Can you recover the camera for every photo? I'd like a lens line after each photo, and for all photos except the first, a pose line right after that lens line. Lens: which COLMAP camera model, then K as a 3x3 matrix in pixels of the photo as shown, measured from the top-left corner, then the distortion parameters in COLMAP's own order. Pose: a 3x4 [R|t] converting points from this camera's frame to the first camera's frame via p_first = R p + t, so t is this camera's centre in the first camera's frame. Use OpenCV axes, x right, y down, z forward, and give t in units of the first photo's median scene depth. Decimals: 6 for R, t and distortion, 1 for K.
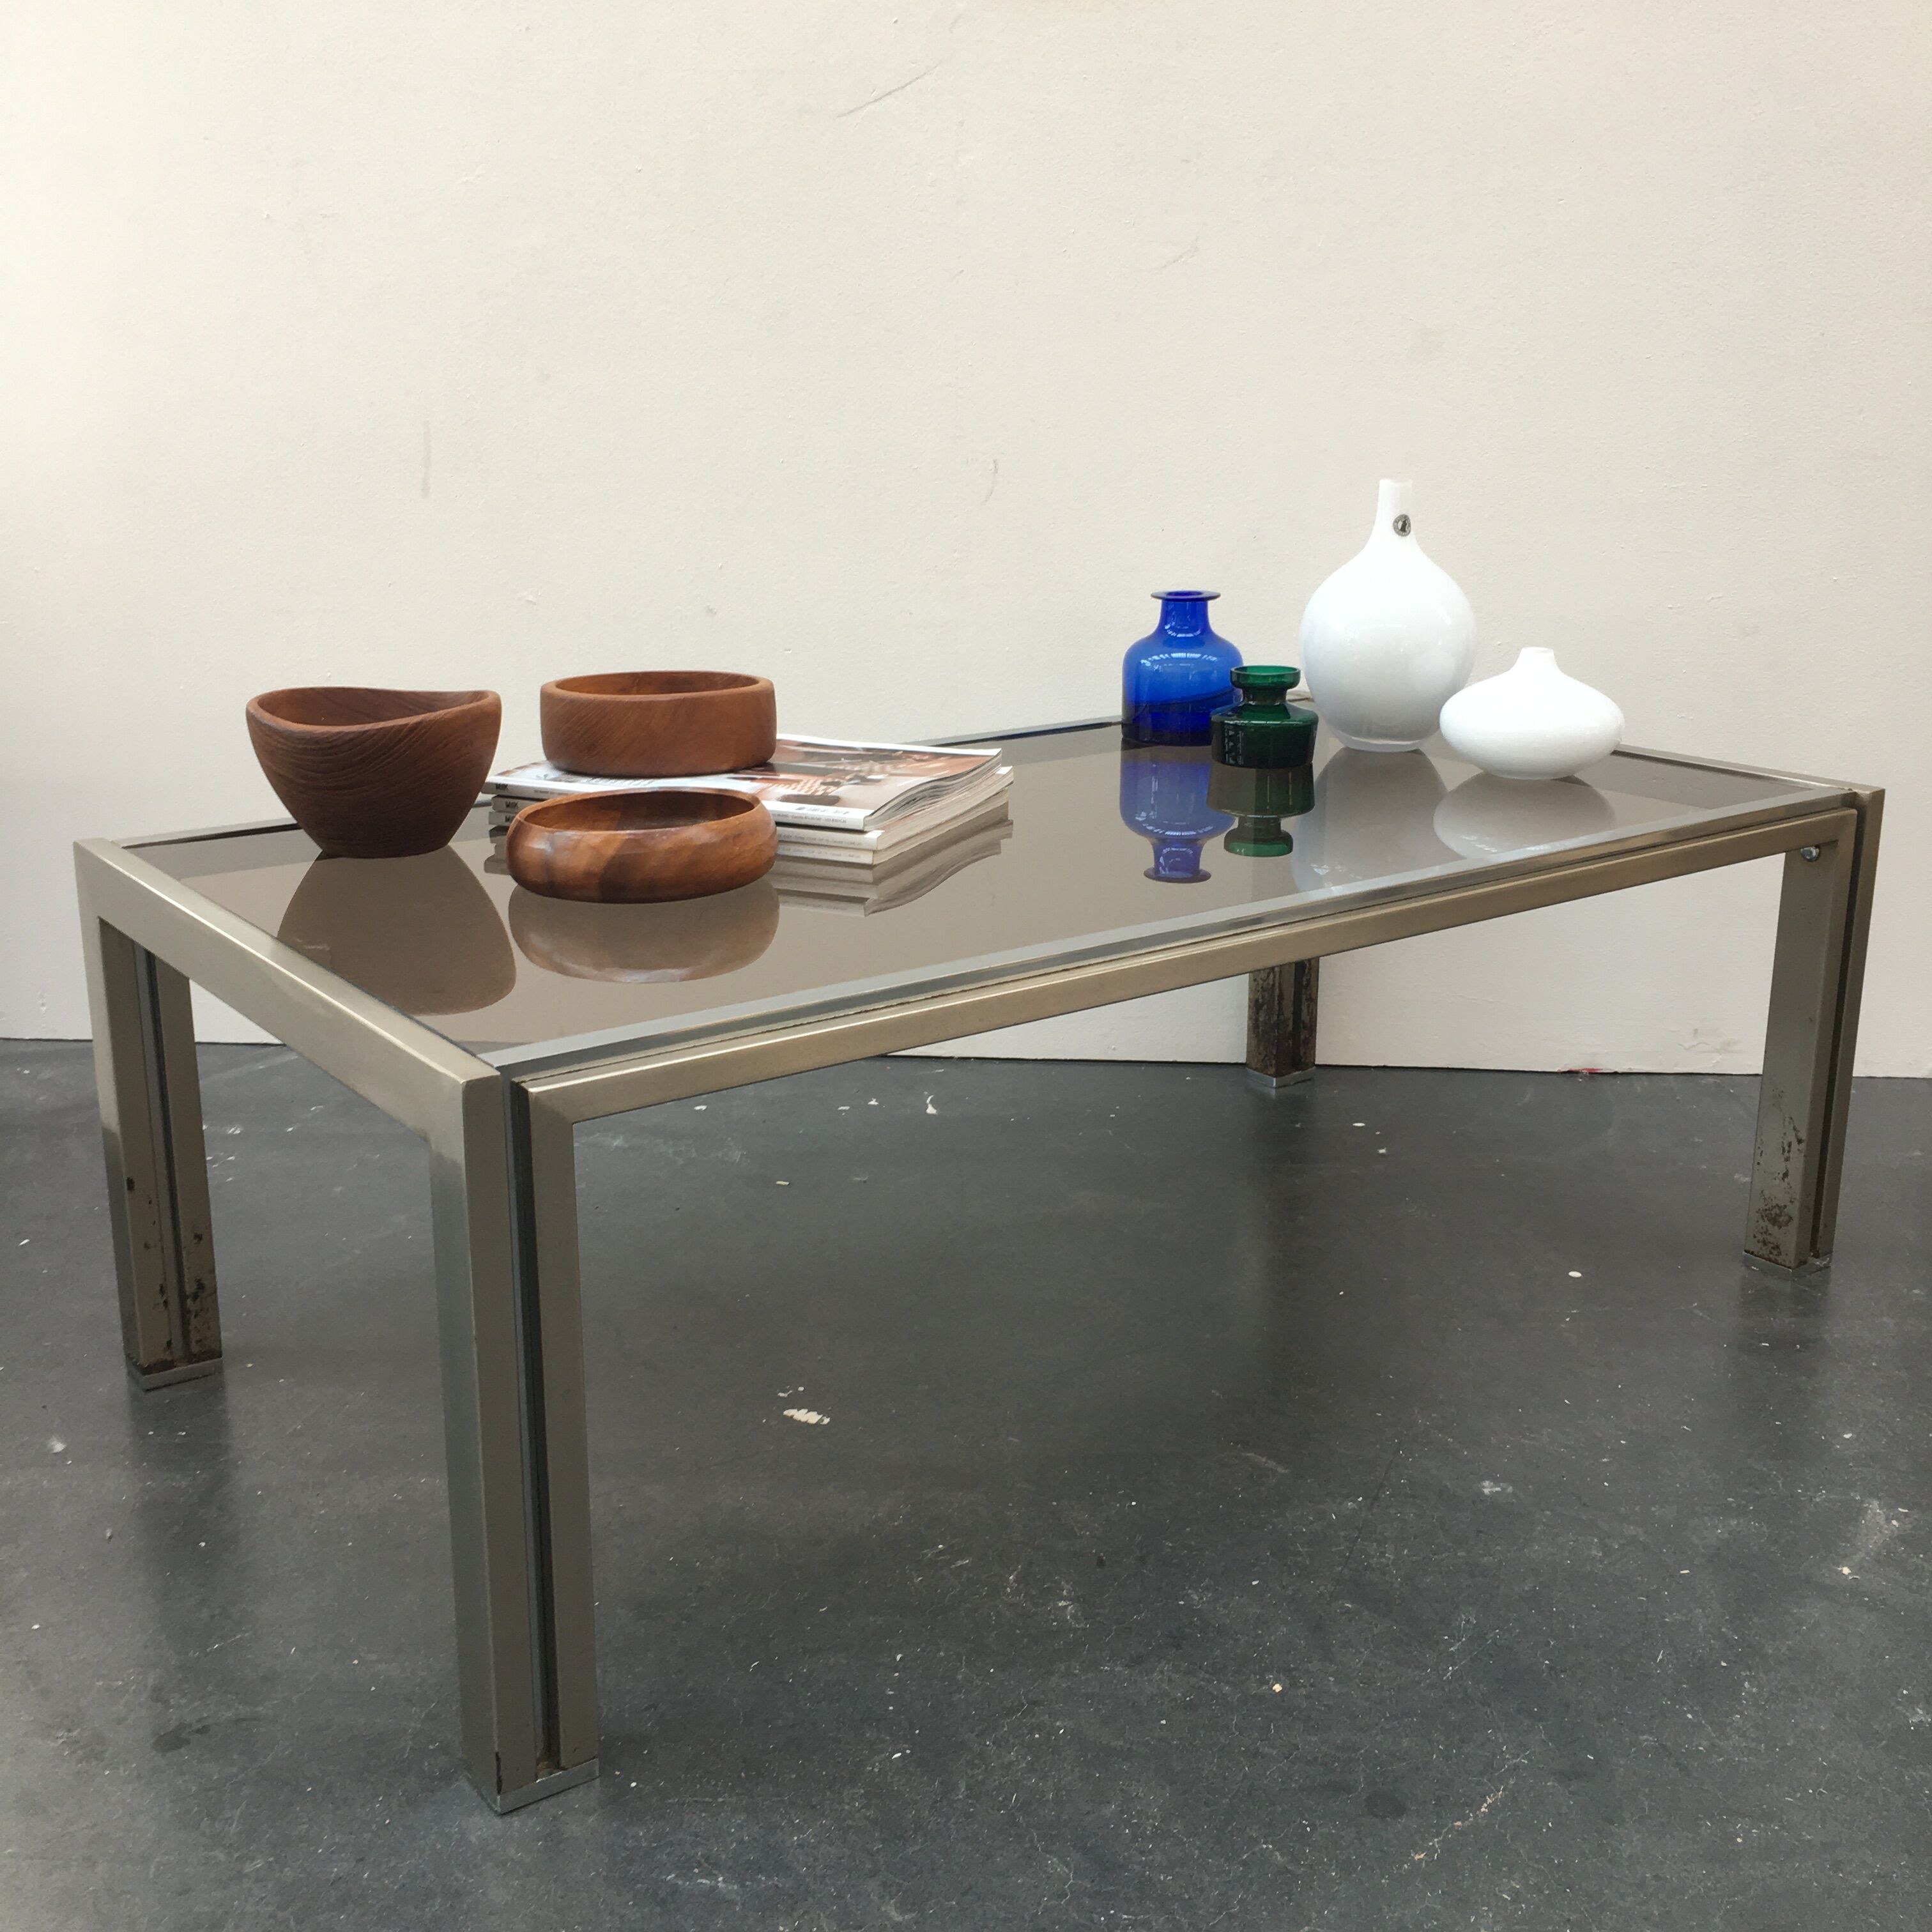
lens RADIAL K [[2207.0, 0, 976.8], [0, 2207.0, 975.3], [0, 0, 1]] dist [0.088974, -0.132052]
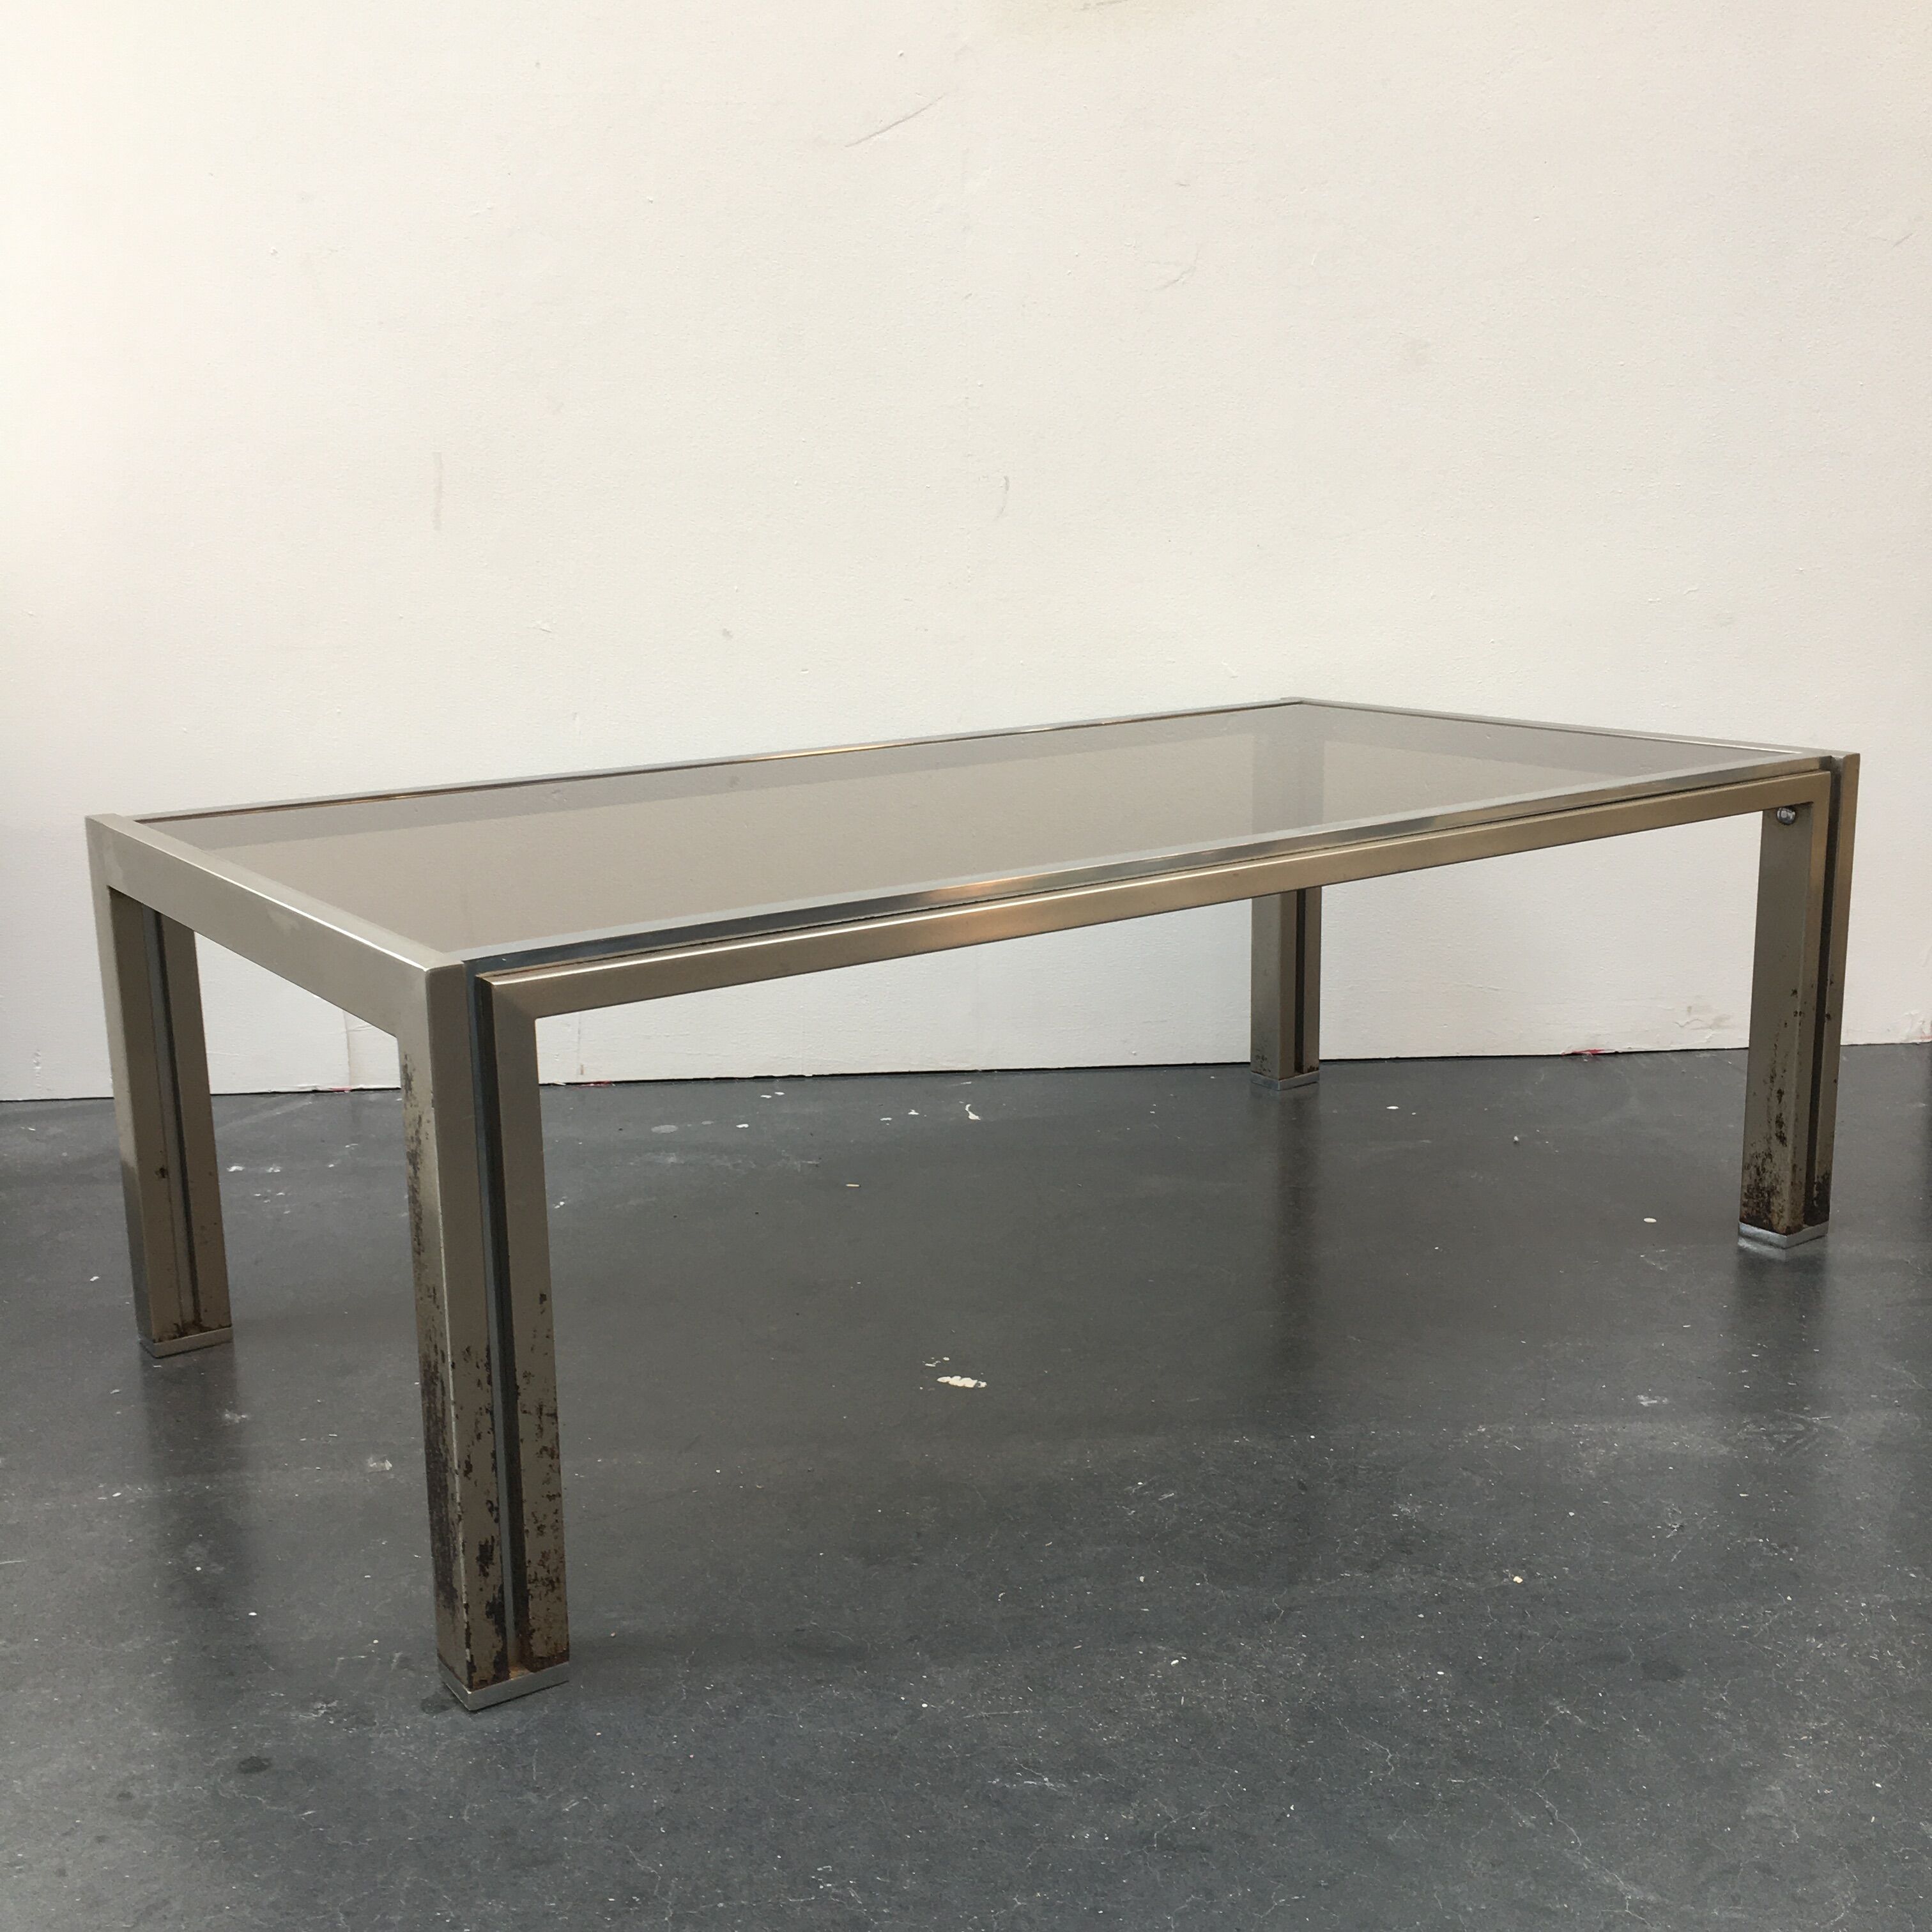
lens RADIAL K [[2207.0, 0, 976.8], [0, 2207.0, 975.3], [0, 0, 1]] dist [0.088974, -0.132052]
pose [[0.994272, -0.044239, 0.097297, -0.174211], [0.049273, 0.997535, -0.049953, 0.072027], [-0.094848, 0.054461, 0.994001, -0.006671]]
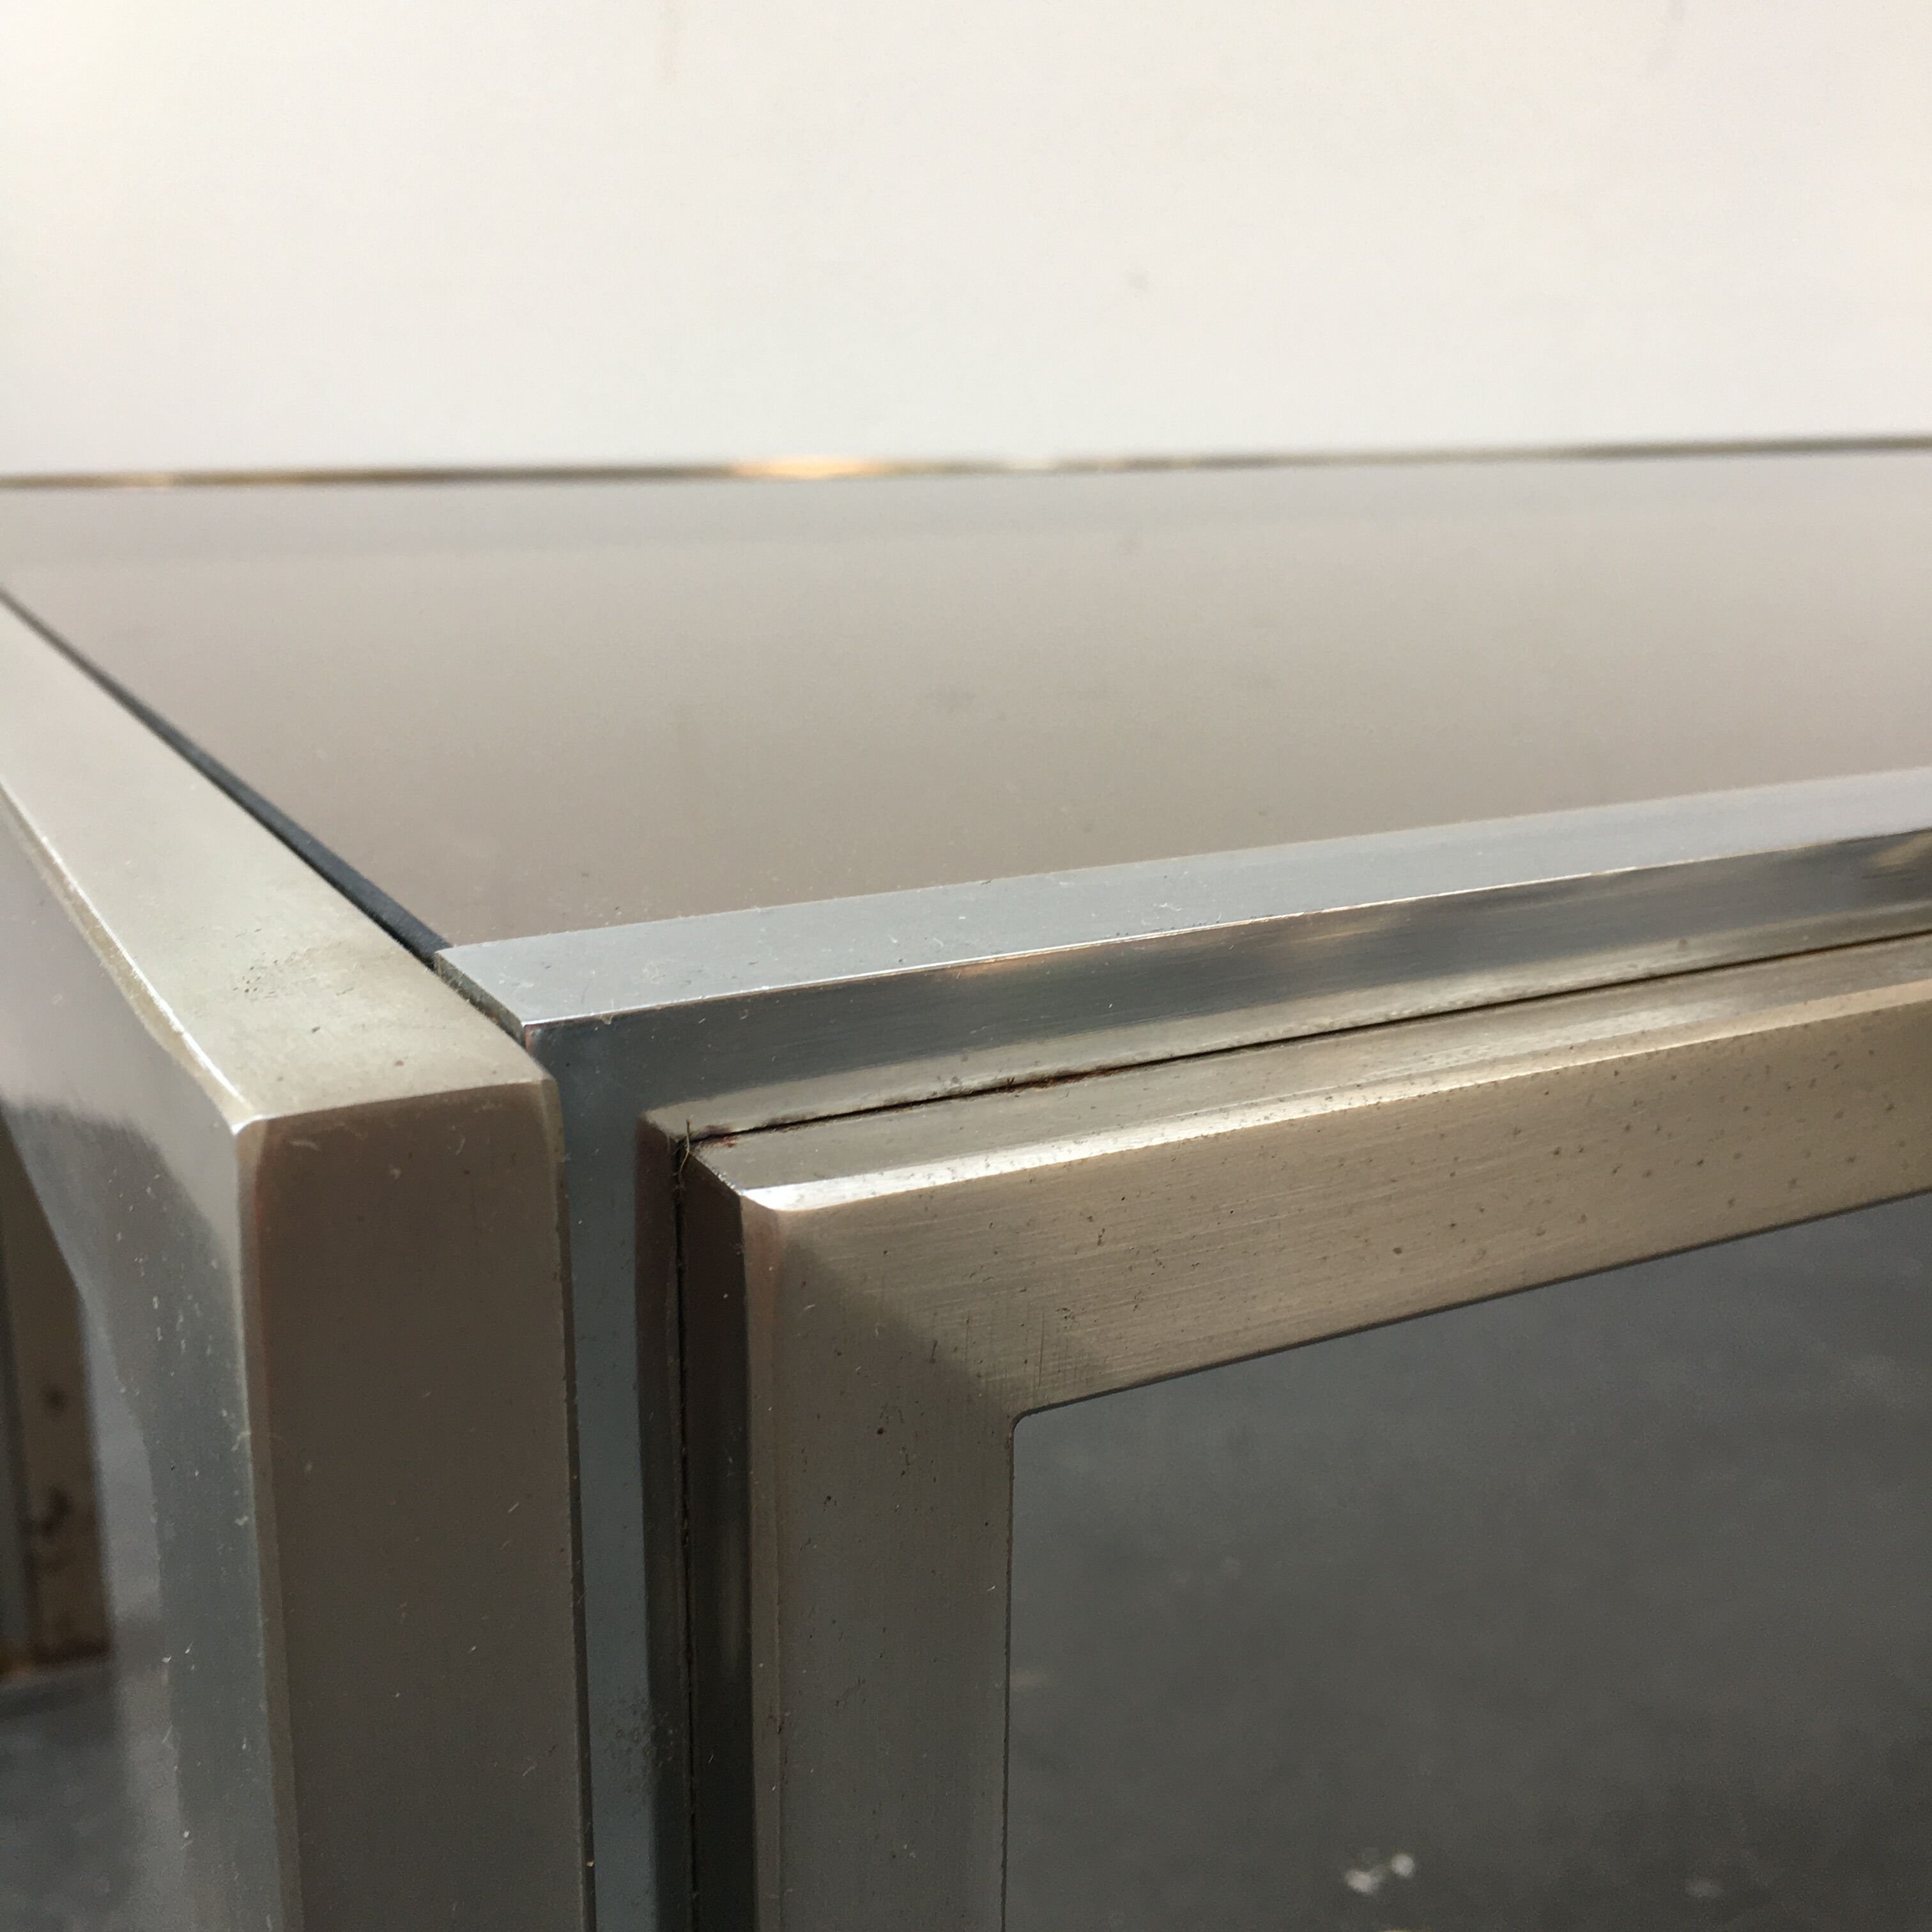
lens RADIAL K [[2253.1, 0, 977.2], [0, 2253.1, 964.9], [0, 0, 1]] dist [0.062952, -0.115865]
pose [[0.991332, 0.042863, -0.124194, -0.126188], [-0.043791, 0.999029, -0.004755, 0.027183], [0.123870, 0.010153, 0.992247, 0.635700]]
